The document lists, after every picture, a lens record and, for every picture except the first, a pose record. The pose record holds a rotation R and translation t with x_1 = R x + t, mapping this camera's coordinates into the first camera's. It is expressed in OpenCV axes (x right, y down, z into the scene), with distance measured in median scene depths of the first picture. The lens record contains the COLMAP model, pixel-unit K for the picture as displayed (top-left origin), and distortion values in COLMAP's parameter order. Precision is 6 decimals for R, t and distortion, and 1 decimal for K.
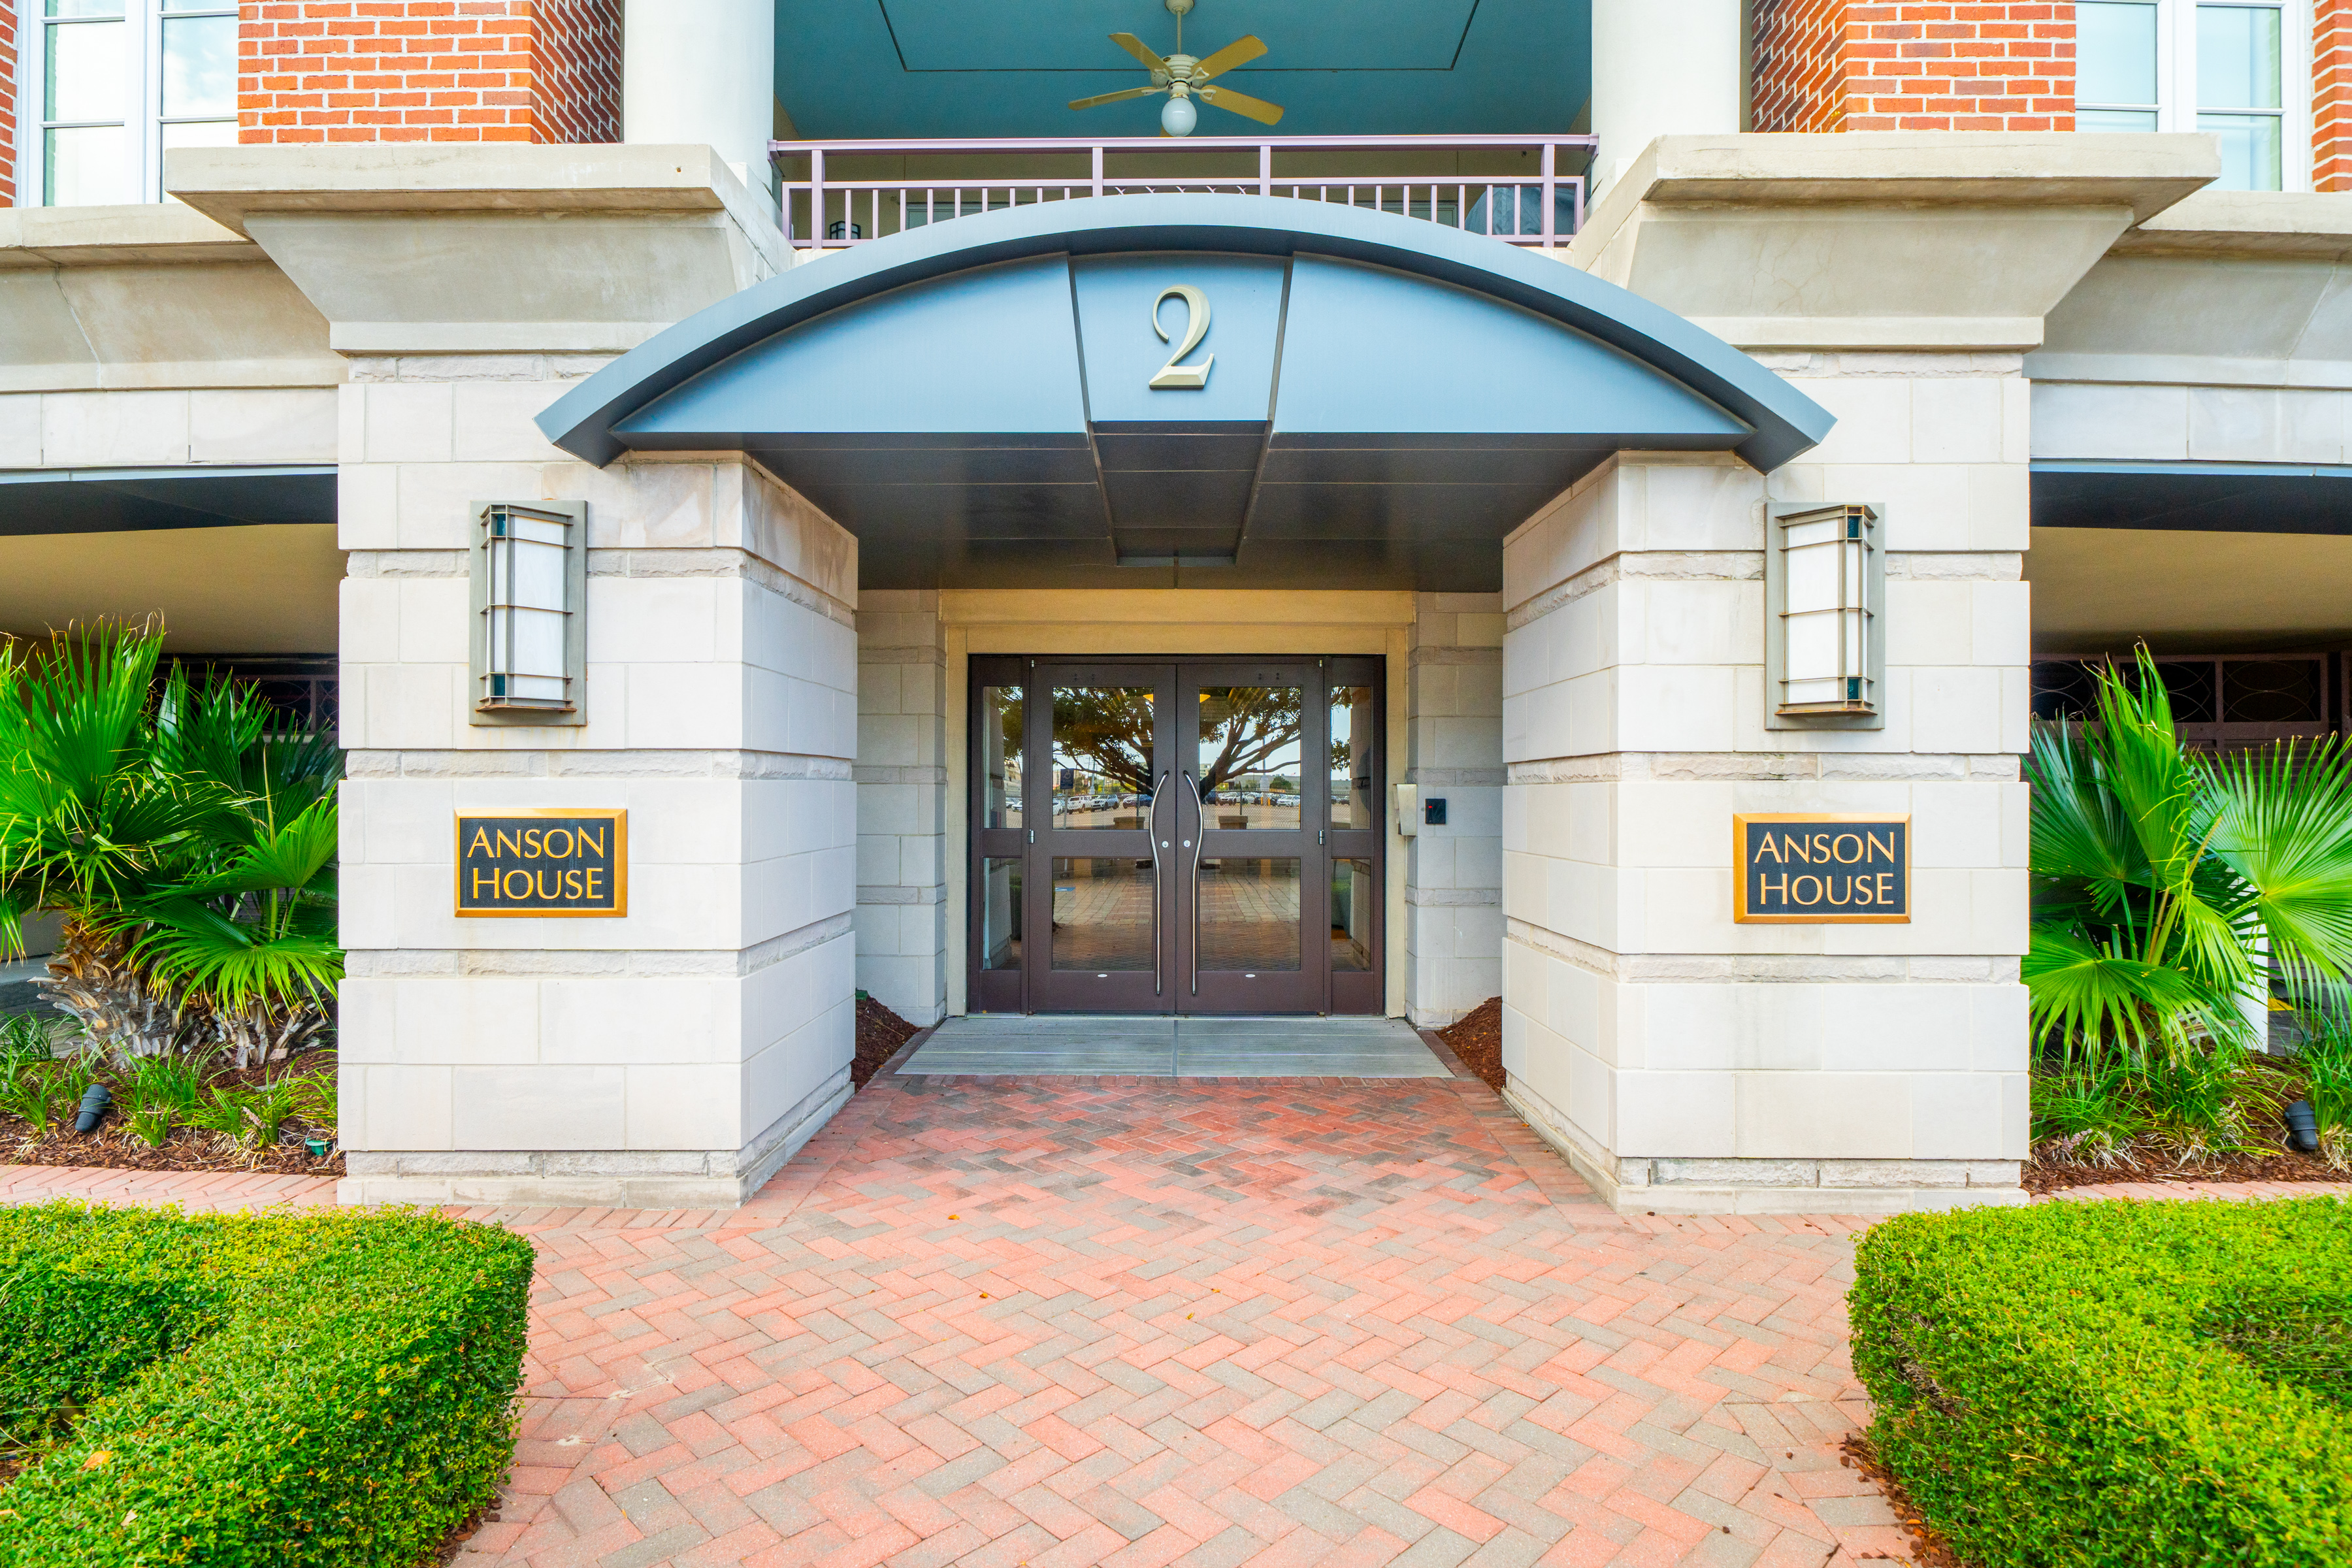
lens RADIAL K [[1309.4, 0, 1176.0], [0, 1309.4, 784.0], [0, 0, 1]] dist [-0.000110, -0.000008]
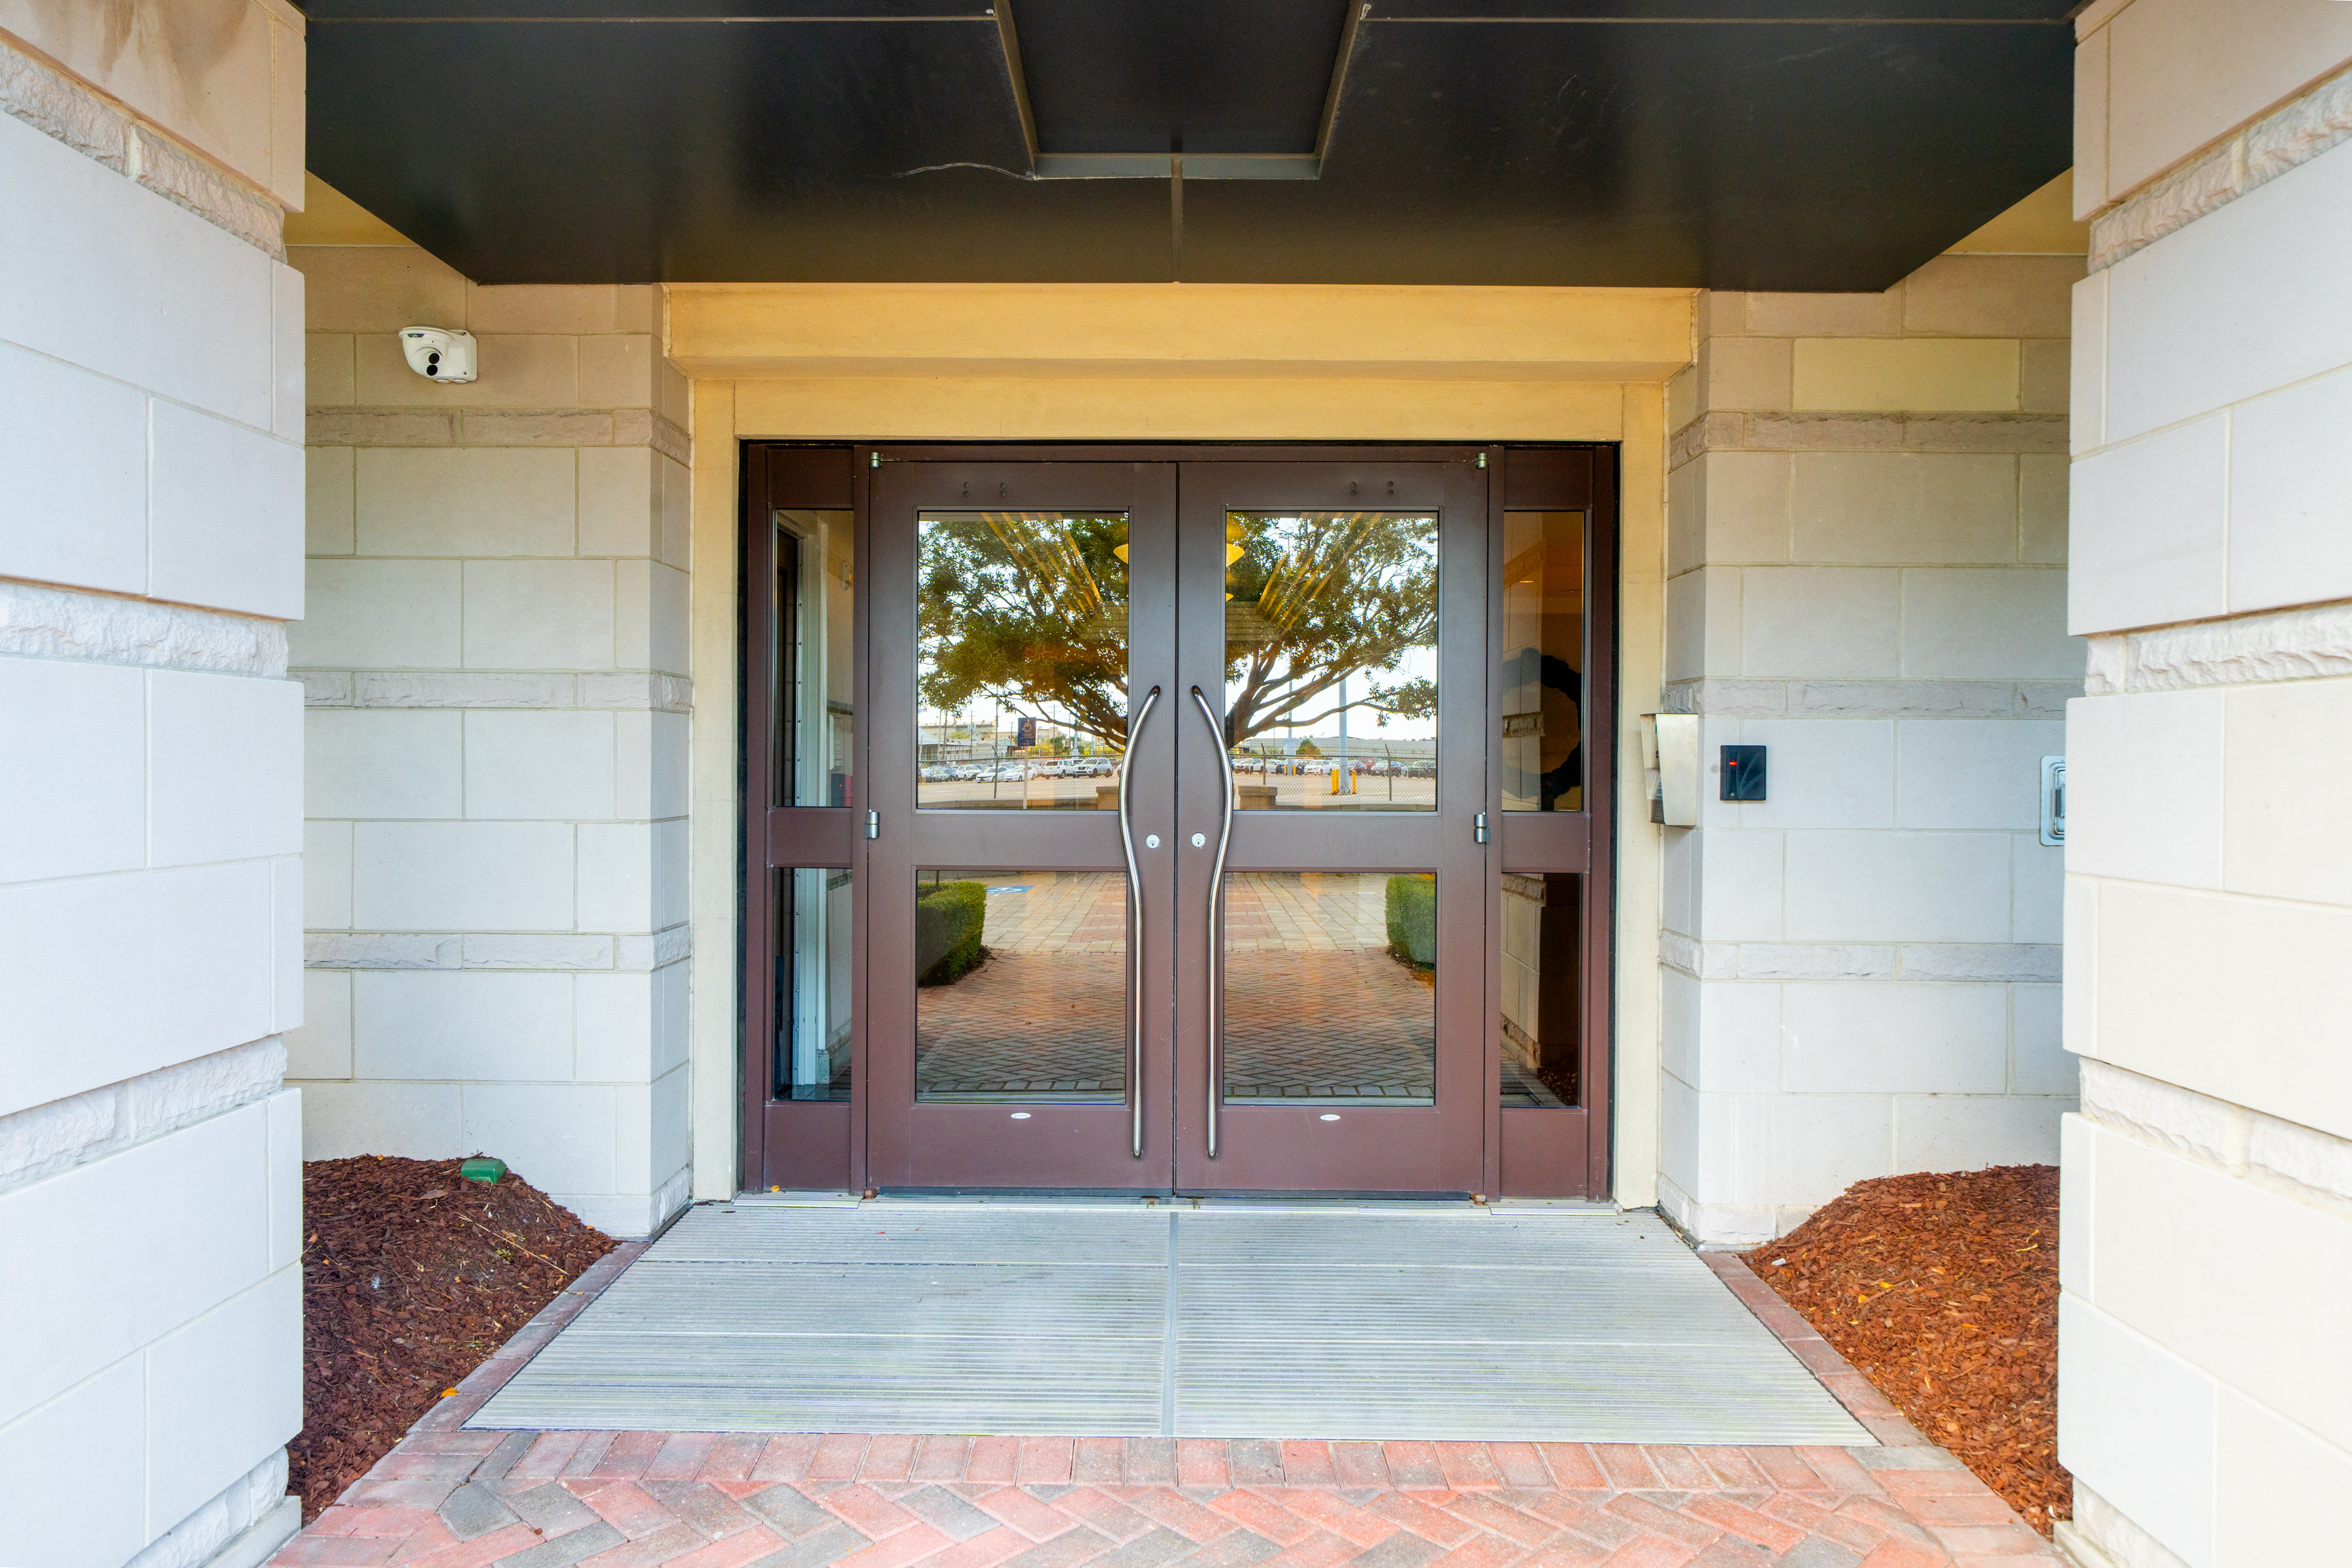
lens RADIAL K [[1623.2, 0, 1176.0], [0, 1623.2, 784.0], [0, 0, 1]] dist [-0.000286, -0.000195]
pose [[0.999993, 0.003007, -0.002361, 0.001635], [-0.002952, 0.999732, 0.022950, 0.012008], [0.002429, -0.022942, 0.999734, 0.422843]]
